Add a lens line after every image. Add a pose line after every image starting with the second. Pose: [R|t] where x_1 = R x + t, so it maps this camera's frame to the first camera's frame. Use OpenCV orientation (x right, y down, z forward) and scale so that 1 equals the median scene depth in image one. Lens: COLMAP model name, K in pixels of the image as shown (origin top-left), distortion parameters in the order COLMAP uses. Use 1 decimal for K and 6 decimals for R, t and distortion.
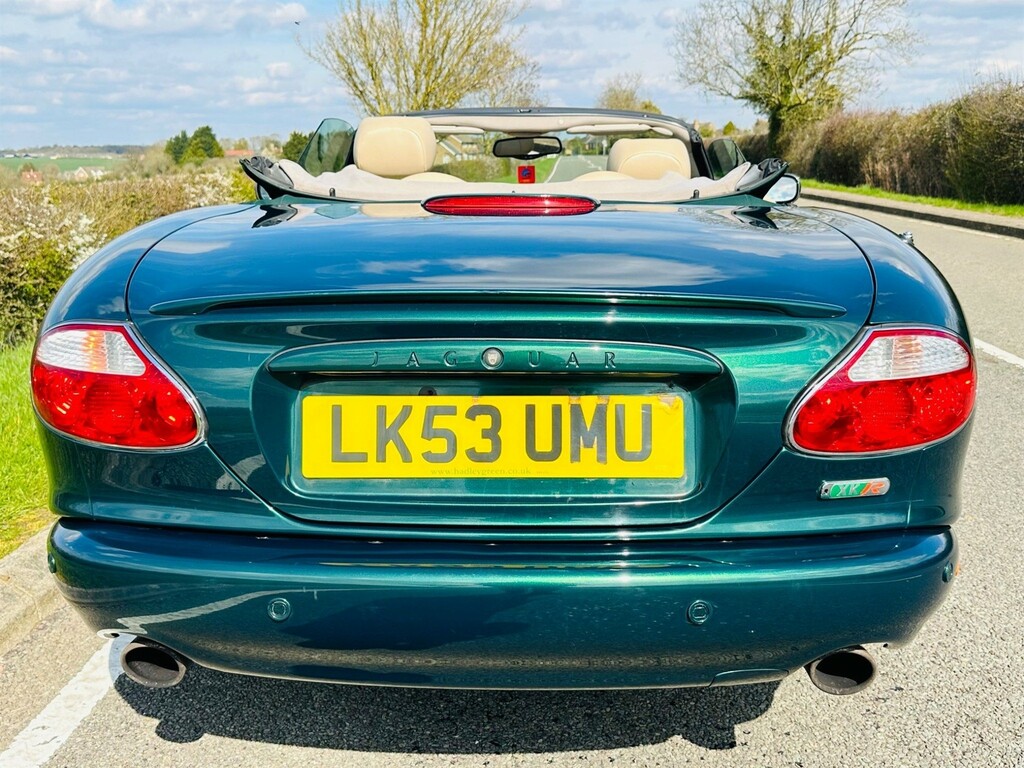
lens RADIAL K [[1068.5, 0, 512.2], [0, 1068.5, 387.1], [0, 0, 1]] dist [0.128874, -0.276024]
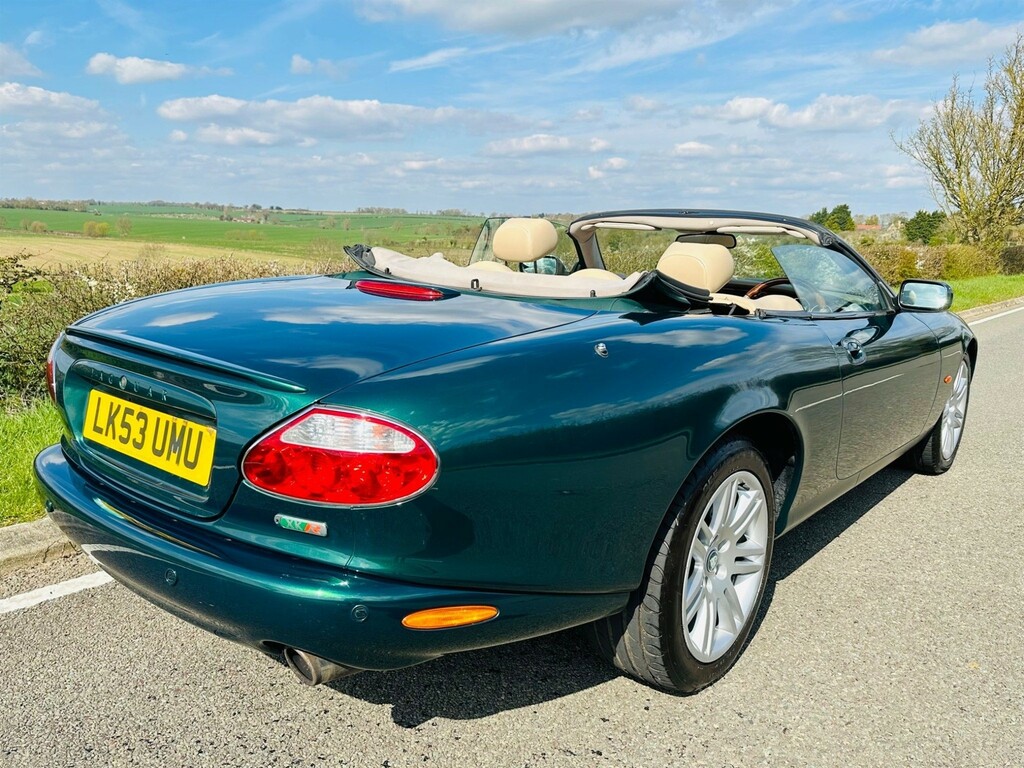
lens RADIAL K [[855.4, 0, 495.3], [0, 855.4, 381.1], [0, 0, 1]] dist [0.091648, -0.141891]
pose [[0.776180, 0.151763, -0.611974, 0.800517], [-0.171429, 0.984832, 0.026801, -0.105594], [0.606759, 0.084108, 0.790423, 0.217910]]
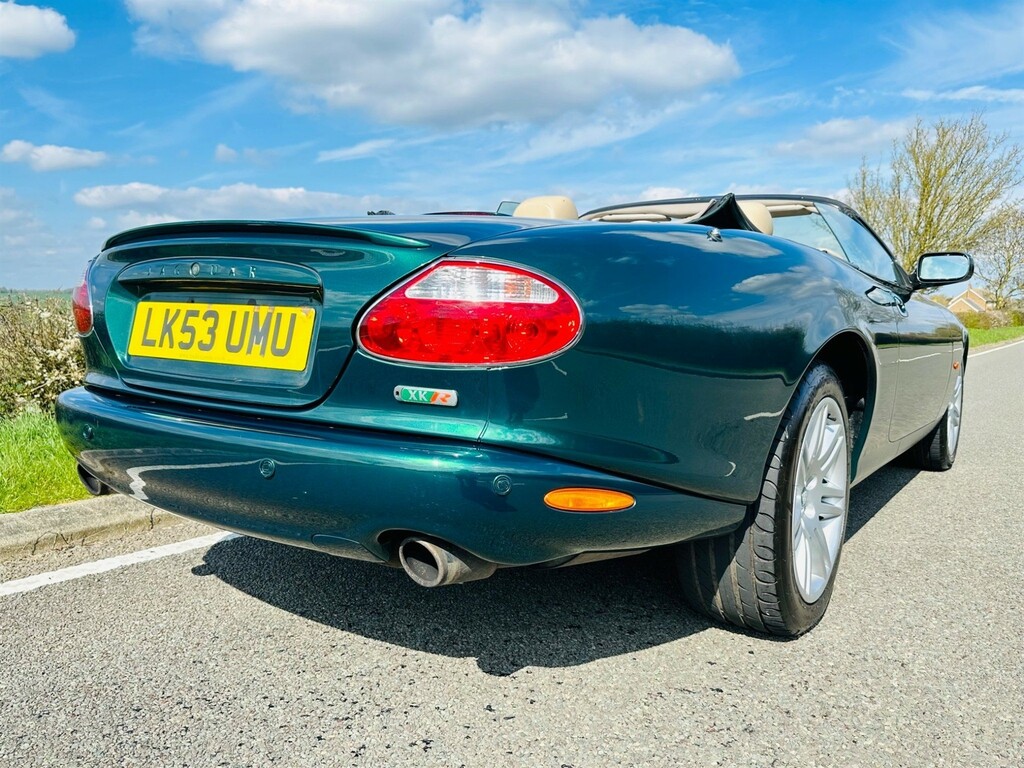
lens RADIAL K [[855.4, 0, 495.3], [0, 855.4, 381.1], [0, 0, 1]] dist [0.091648, -0.141891]
pose [[0.830162, 0.076344, -0.552270, 0.637588], [-0.149836, 0.984687, -0.089111, 0.107078], [0.537010, 0.156726, 0.828889, 0.197956]]
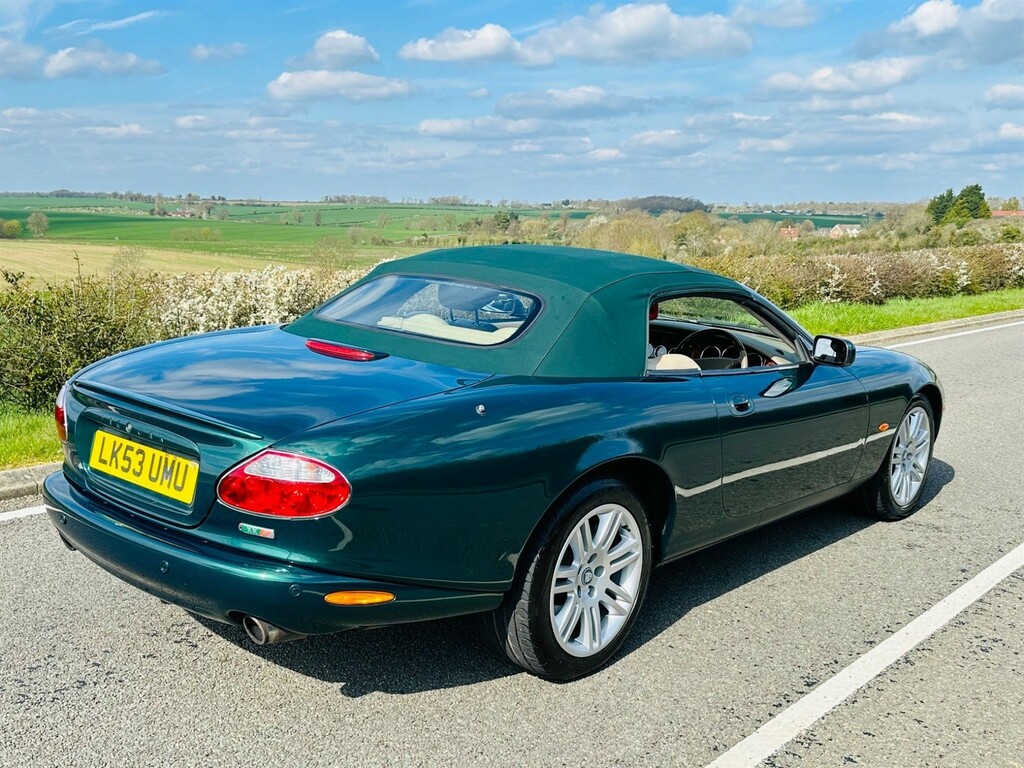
lens RADIAL K [[1186.6, 0, 512.8], [0, 1186.6, 383.3], [0, 0, 1]] dist [0.013201, -0.014778]
pose [[0.769558, 0.157276, -0.618906, 1.375732], [-0.192714, 0.981207, 0.009720, -0.192364], [0.608804, 0.111792, 0.785405, -0.282359]]
